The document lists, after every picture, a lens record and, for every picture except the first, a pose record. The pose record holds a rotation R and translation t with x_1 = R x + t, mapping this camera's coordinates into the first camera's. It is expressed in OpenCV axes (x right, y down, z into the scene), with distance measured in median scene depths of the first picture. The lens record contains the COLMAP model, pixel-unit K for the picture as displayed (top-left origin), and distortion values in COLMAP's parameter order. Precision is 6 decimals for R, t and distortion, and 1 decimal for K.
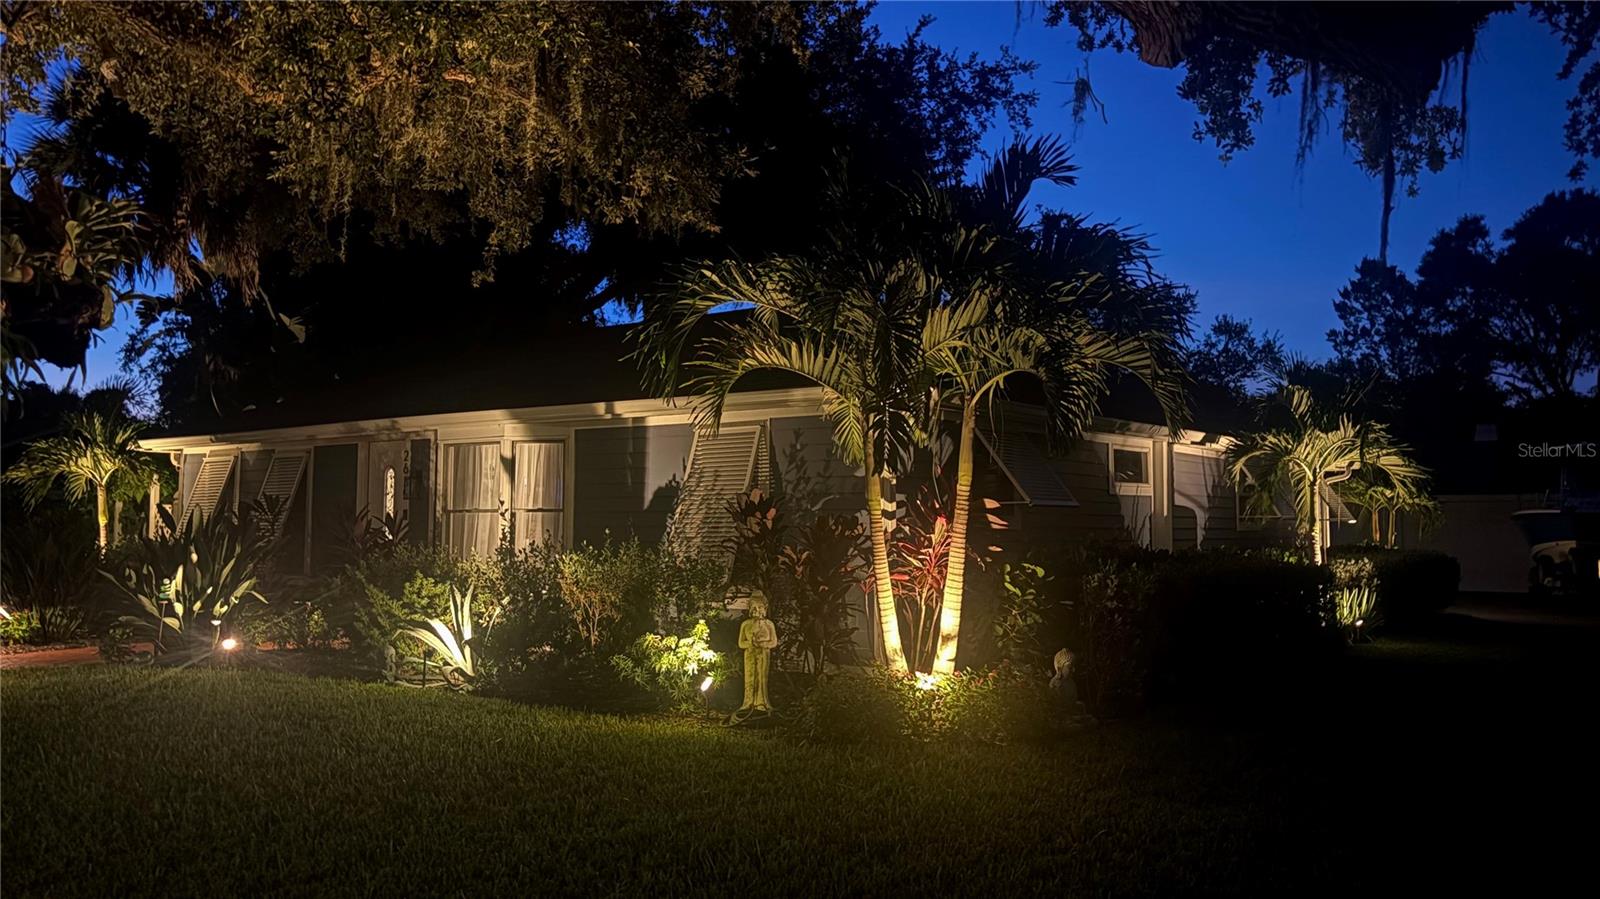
lens RADIAL K [[1135.3, 0, 800.0], [0, 1135.3, 449.5], [0, 0, 1]] dist [-0.000476, -0.001959]
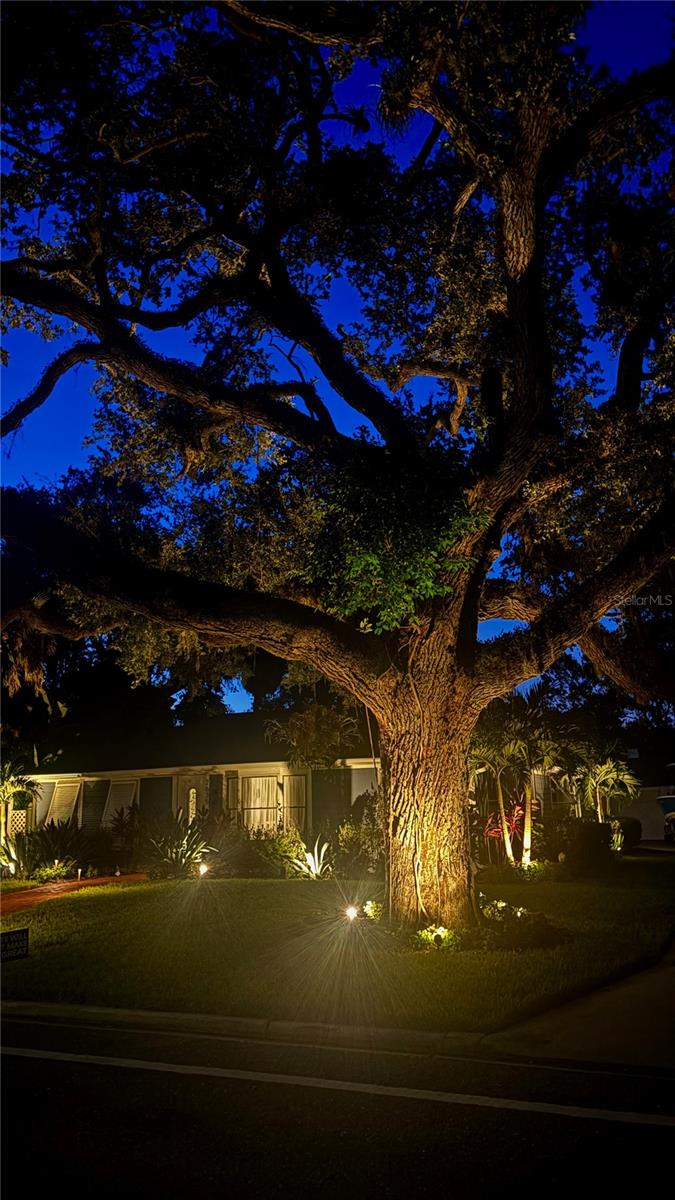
lens RADIAL K [[851.4, 0, 337.5], [0, 851.4, 600.0], [0, 0, 1]] dist [-0.000476, -0.001959]
pose [[0.968142, 0.035733, 0.247838, -0.523573], [0.008771, 0.984319, -0.176179, -0.047219], [-0.250247, 0.172740, 0.952647, -0.613913]]
